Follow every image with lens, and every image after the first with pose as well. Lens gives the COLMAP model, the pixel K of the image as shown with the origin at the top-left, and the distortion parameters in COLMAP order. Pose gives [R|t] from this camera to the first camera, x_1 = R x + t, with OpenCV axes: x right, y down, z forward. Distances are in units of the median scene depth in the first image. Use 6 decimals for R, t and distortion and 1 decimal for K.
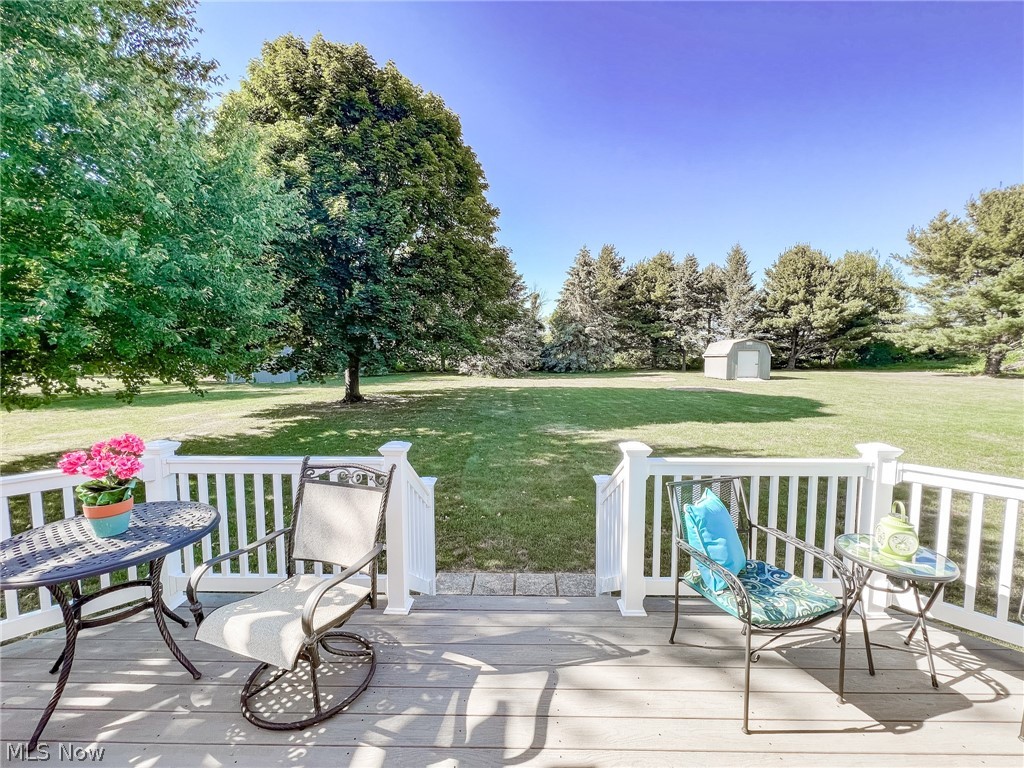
lens RADIAL K [[402.5, 0, 512.0], [0, 402.5, 384.0], [0, 0, 1]] dist [-0.000471, -0.000008]
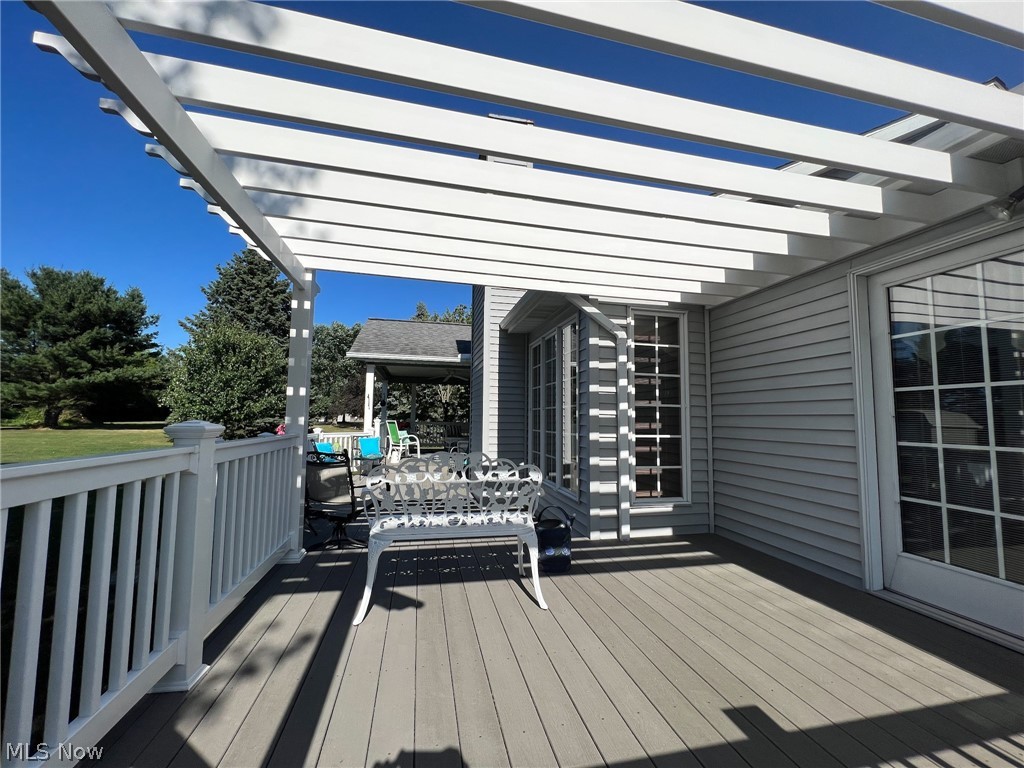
lens RADIAL K [[402.5, 0, 512.0], [0, 402.5, 384.0], [0, 0, 1]] dist [-0.000471, -0.000008]
pose [[-0.229310, 0.076457, 0.970346, -0.239503], [0.061554, 0.996054, -0.063937, 0.011188], [-0.971405, 0.045067, -0.233111, -0.007830]]
